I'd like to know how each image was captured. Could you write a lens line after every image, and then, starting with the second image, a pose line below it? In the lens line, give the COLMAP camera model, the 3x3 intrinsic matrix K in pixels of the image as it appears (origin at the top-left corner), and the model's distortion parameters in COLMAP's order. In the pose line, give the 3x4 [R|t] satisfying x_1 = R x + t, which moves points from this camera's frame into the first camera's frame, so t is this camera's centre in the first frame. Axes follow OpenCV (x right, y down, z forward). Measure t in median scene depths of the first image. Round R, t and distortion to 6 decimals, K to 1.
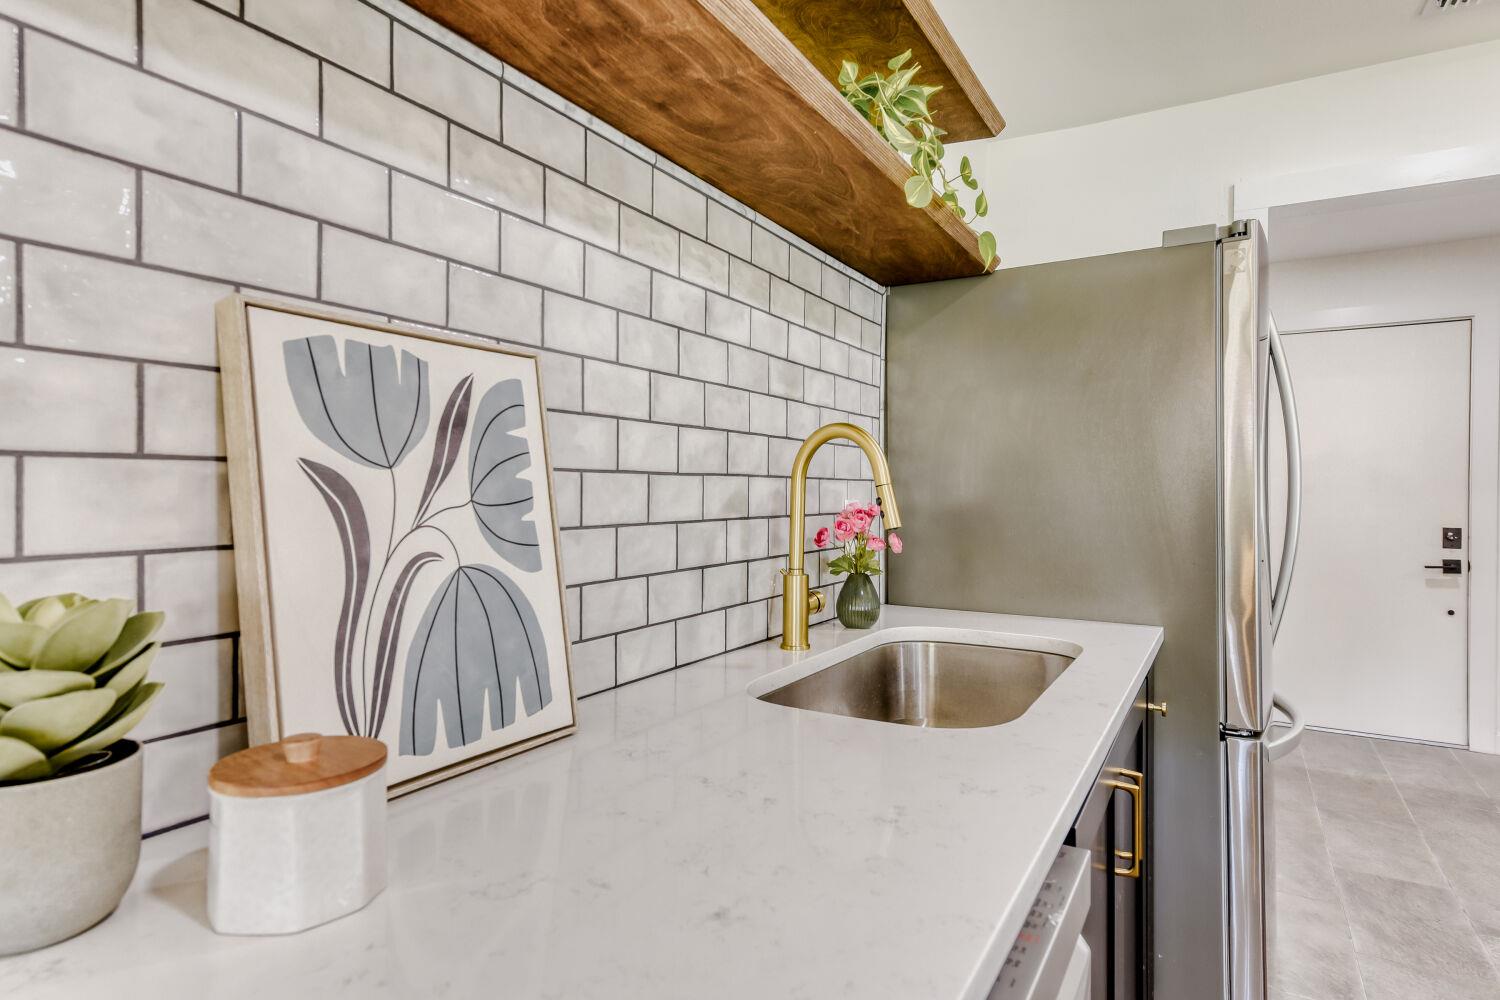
lens RADIAL K [[841.0, 0, 746.8], [0, 841.0, 495.6], [0, 0, 1]] dist [0.005906, -0.000236]
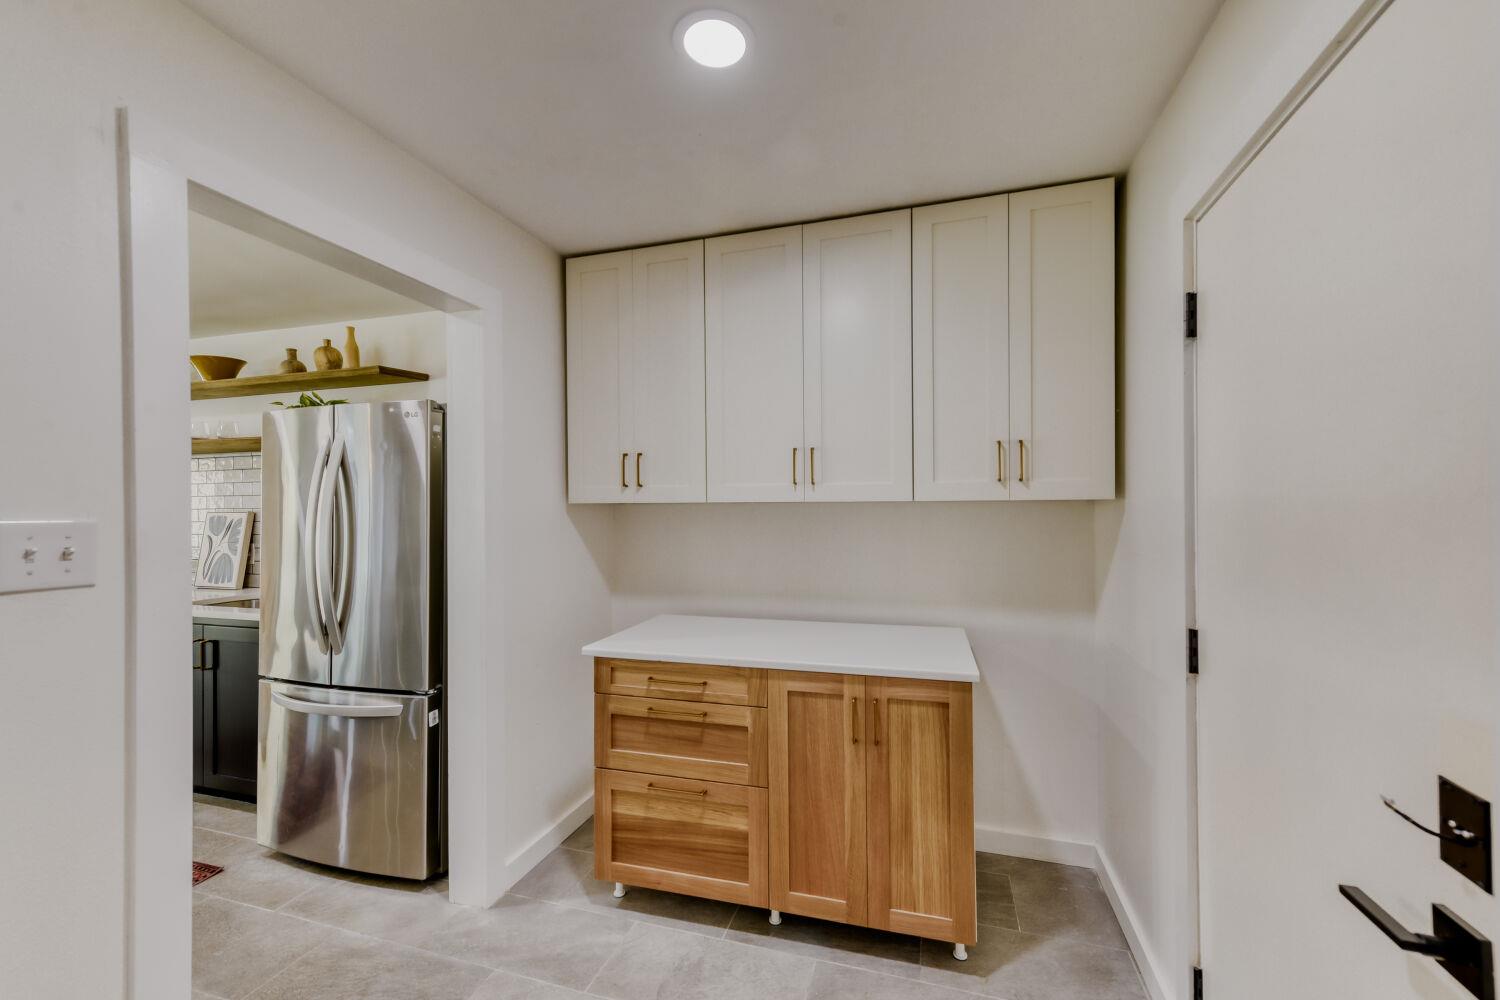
lens RADIAL K [[588.7, 0, 777.1], [0, 588.7, 504.3], [0, 0, 1]] dist [-0.000971, -0.000176]
pose [[0.255063, -0.012184, -0.966848, 3.993029], [0.002778, 0.999926, -0.011868, -0.168929], [0.966920, 0.000341, 0.255078, 3.237344]]
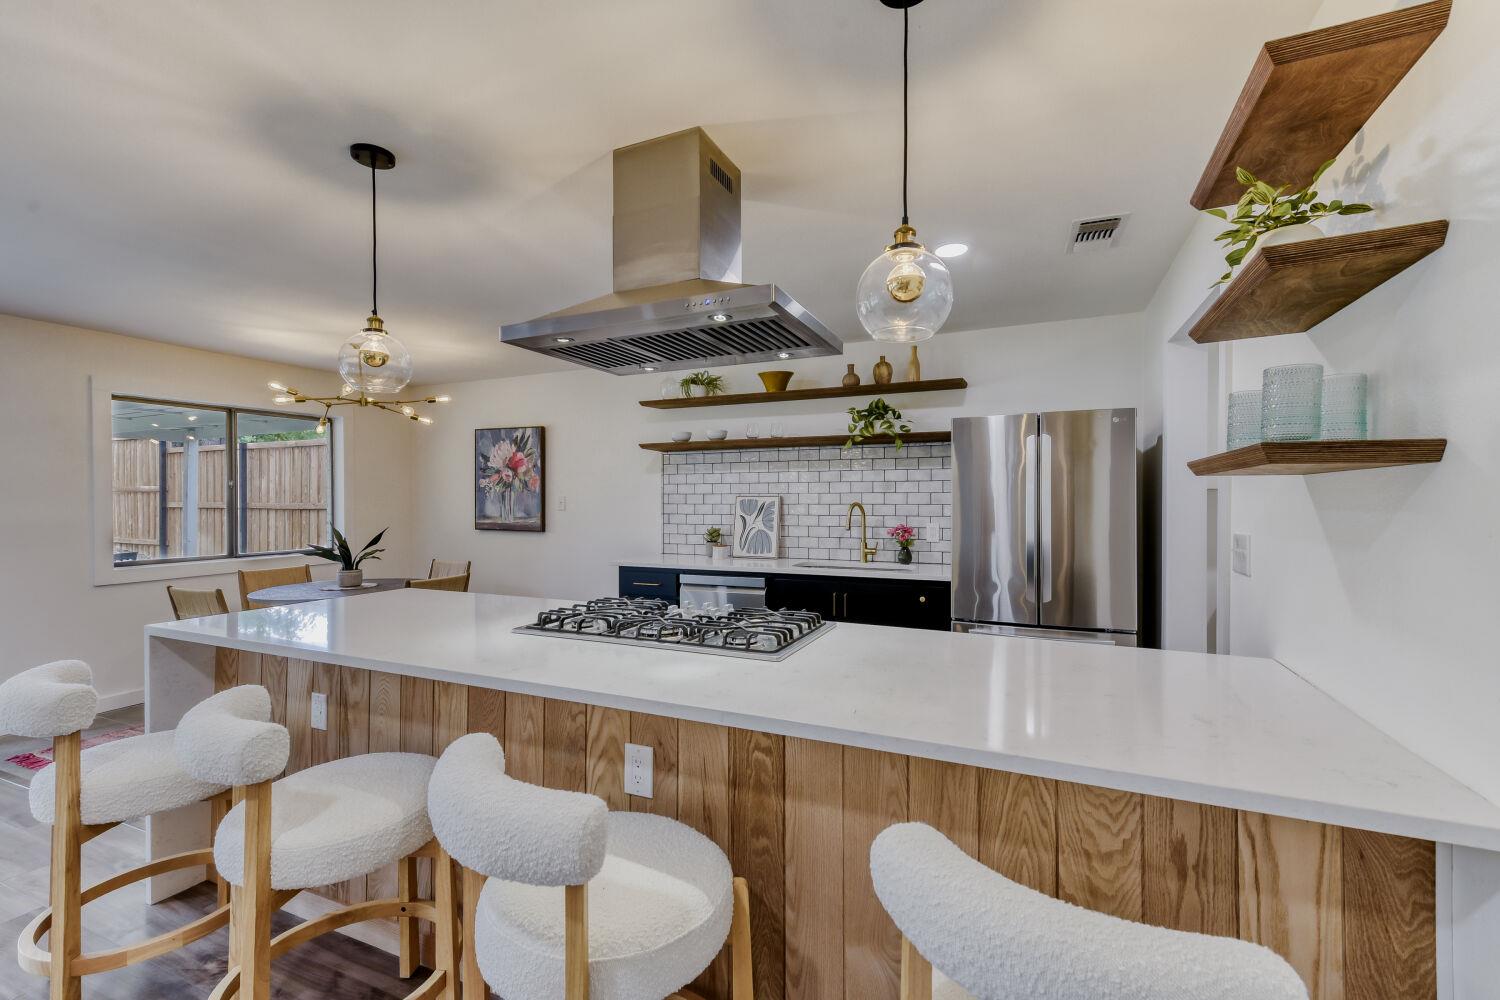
lens RADIAL K [[617.6, 0, 772.7], [0, 617.6, 502.3], [0, 0, 1]] dist [0.018318, -0.000068]
pose [[0.142280, -0.008355, -0.989791, 4.275514], [-0.008444, 0.999918, -0.009655, -0.084430], [0.989790, 0.009731, 0.142198, 0.348120]]
